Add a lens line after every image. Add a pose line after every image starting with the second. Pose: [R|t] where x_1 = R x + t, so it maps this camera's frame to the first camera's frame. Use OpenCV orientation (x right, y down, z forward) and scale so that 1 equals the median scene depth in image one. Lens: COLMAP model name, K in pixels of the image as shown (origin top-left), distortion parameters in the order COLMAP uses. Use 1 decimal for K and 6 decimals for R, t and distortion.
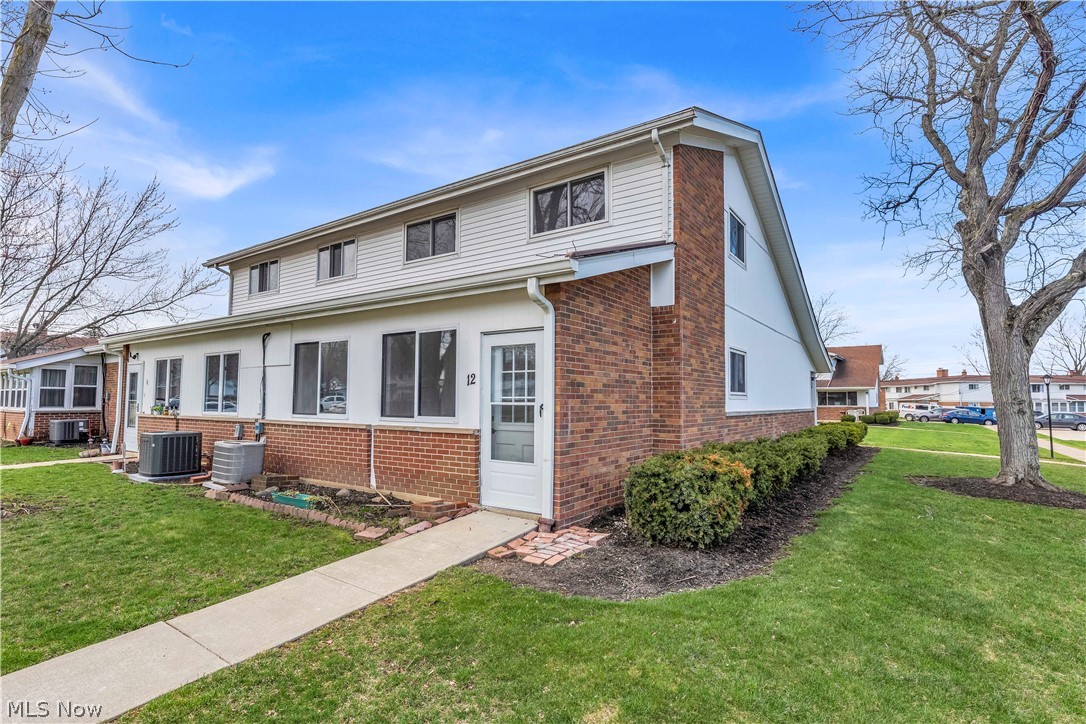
lens RADIAL K [[553.5, 0, 550.9], [0, 553.5, 362.2], [0, 0, 1]] dist [0.007374, 0.001482]
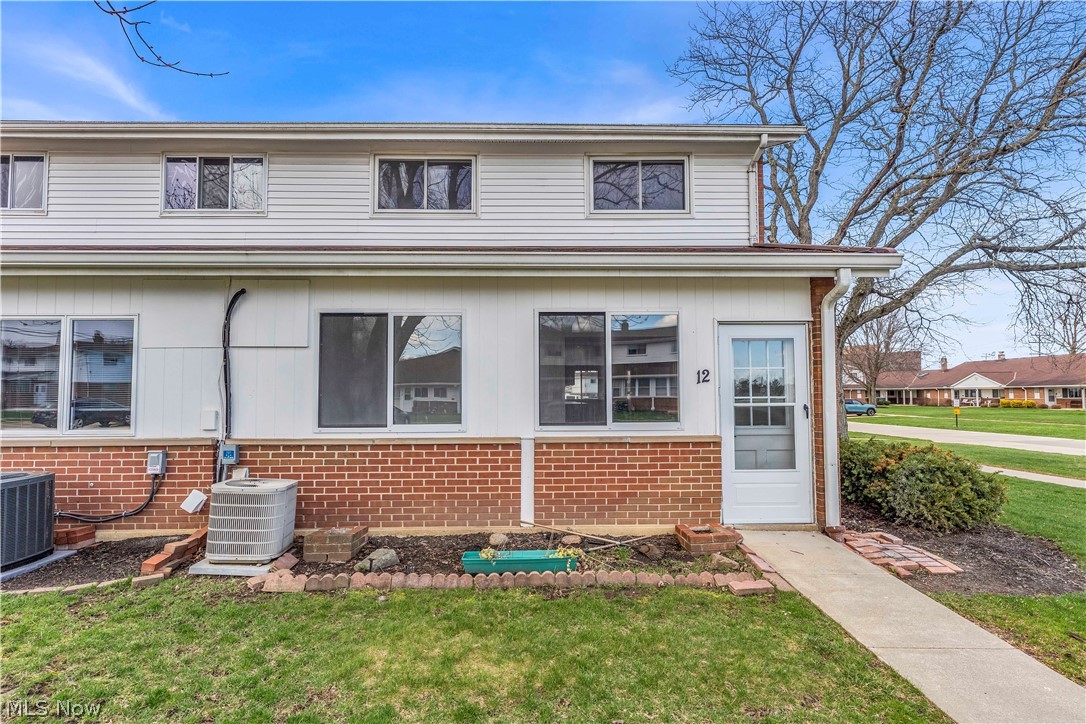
lens RADIAL K [[553.5, 0, 544.7], [0, 553.5, 364.7], [0, 0, 1]] dist [0.007374, 0.001482]
pose [[0.797832, 0.028007, 0.602229, -0.771461], [-0.032511, 0.999466, -0.003410, 0.022078], [-0.602002, -0.016859, 0.798316, 0.439252]]
